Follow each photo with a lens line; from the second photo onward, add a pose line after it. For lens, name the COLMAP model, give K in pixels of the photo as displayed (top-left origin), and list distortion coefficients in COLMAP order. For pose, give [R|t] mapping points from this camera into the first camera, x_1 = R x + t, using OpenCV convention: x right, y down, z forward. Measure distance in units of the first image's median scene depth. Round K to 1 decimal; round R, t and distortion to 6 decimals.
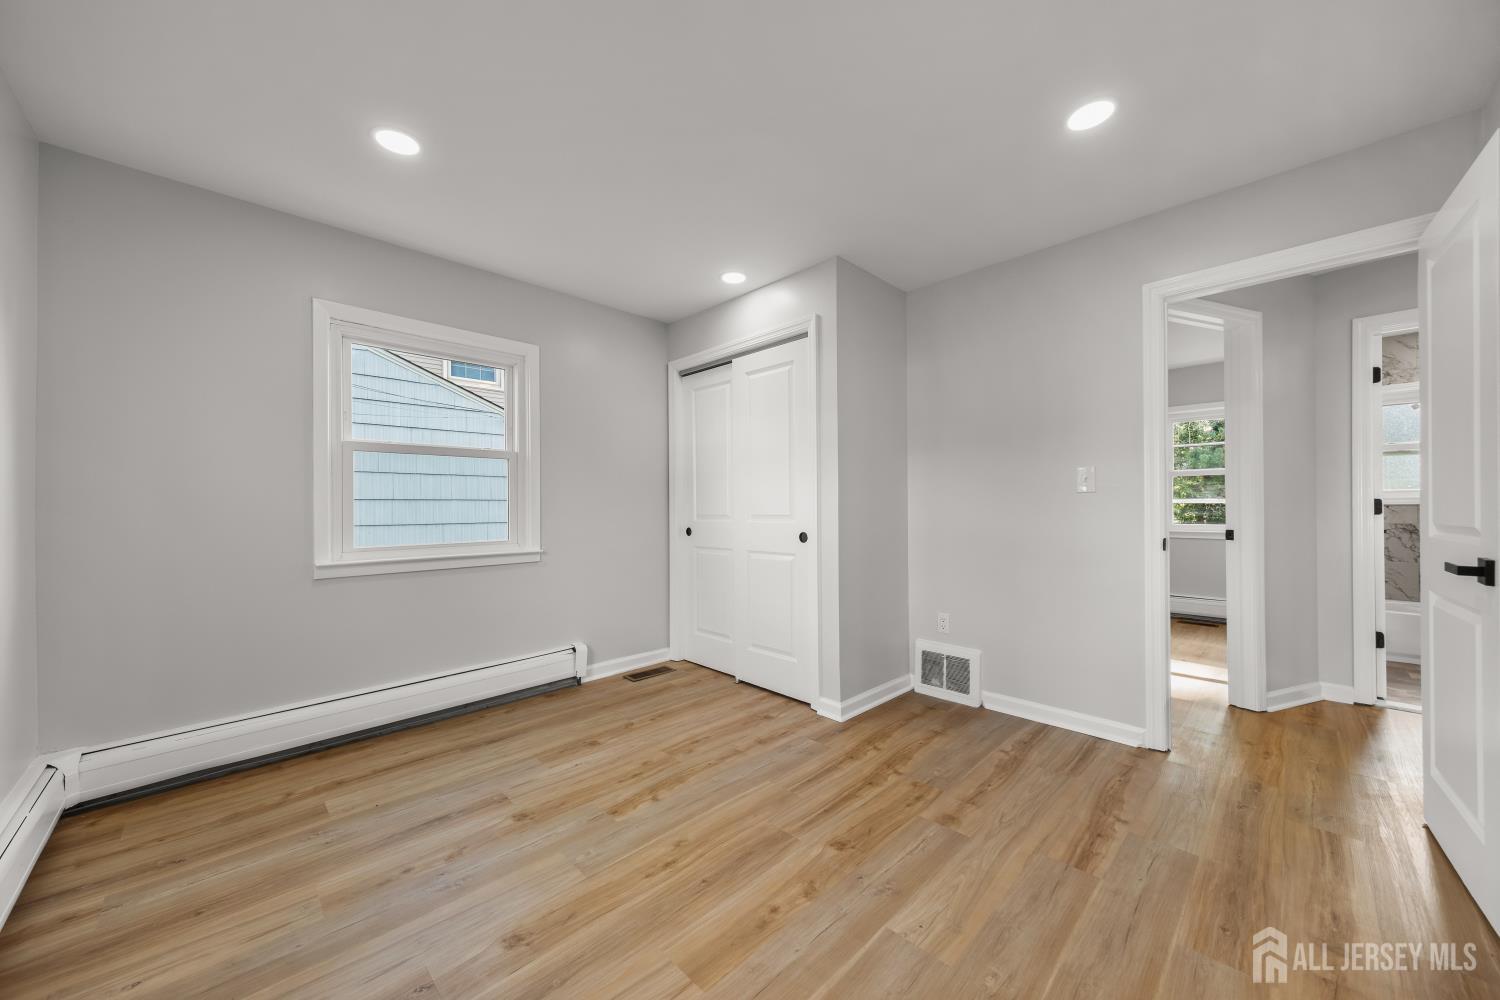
lens RADIAL K [[537.4, 0, 744.5], [0, 537.4, 505.1], [0, 0, 1]] dist [0.017233, 0.000012]
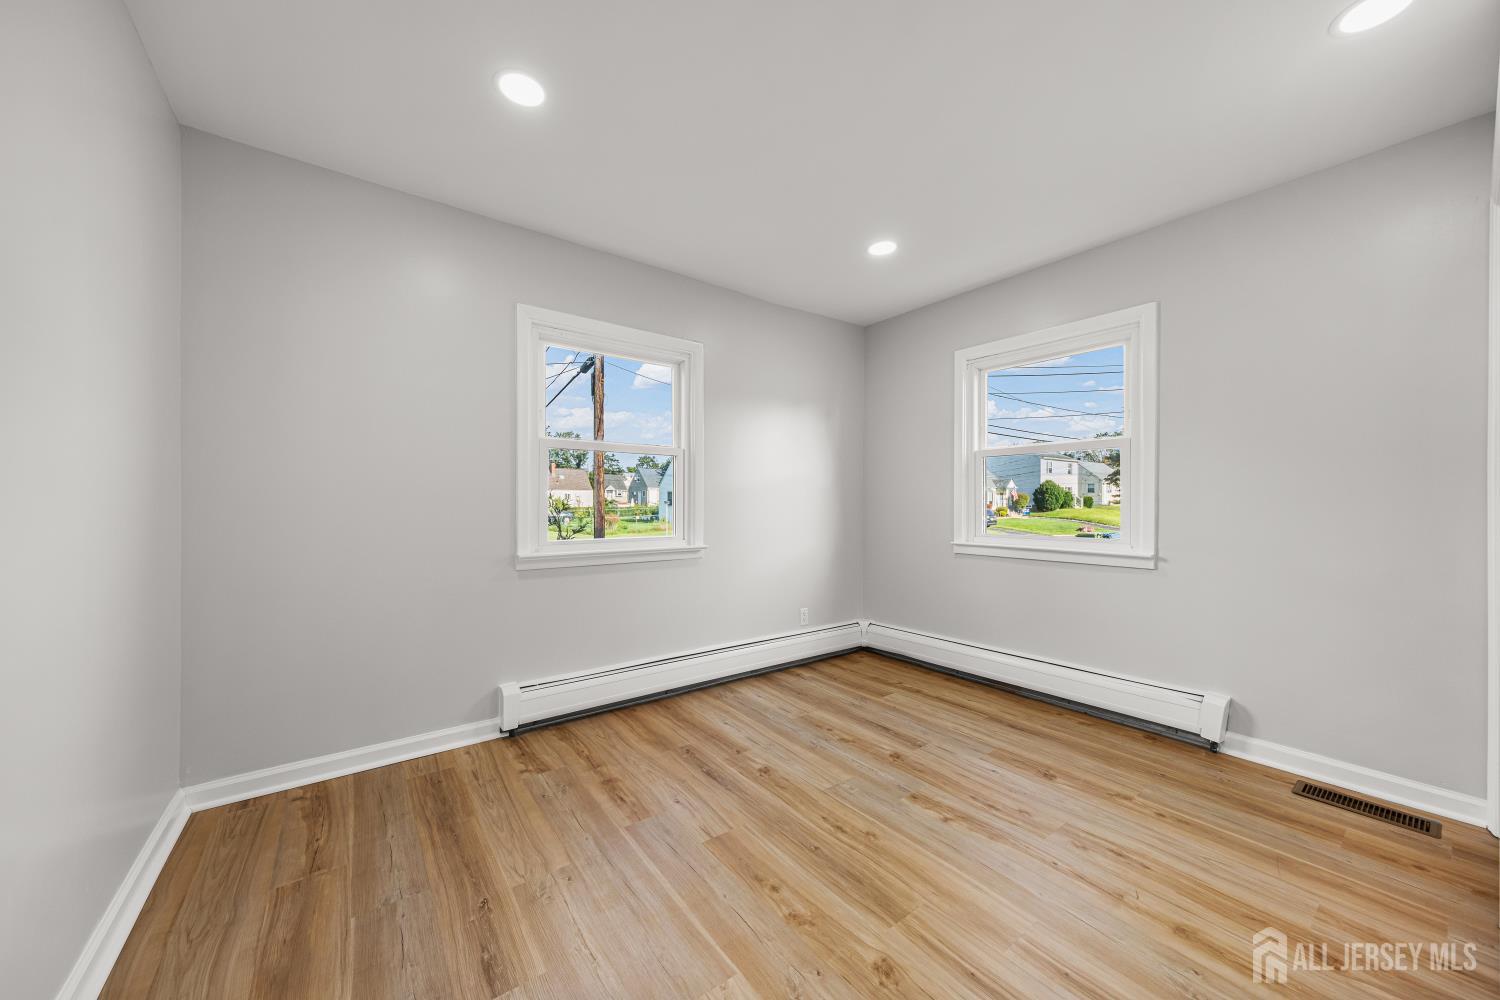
lens RADIAL K [[537.4, 0, 744.5], [0, 537.4, 505.1], [0, 0, 1]] dist [0.017233, 0.000012]
pose [[-0.129868, 0.008232, -0.991497, 0.686874], [0.002111, 0.999966, 0.008026, 0.001849], [0.991529, -0.001050, -0.129880, 0.681859]]
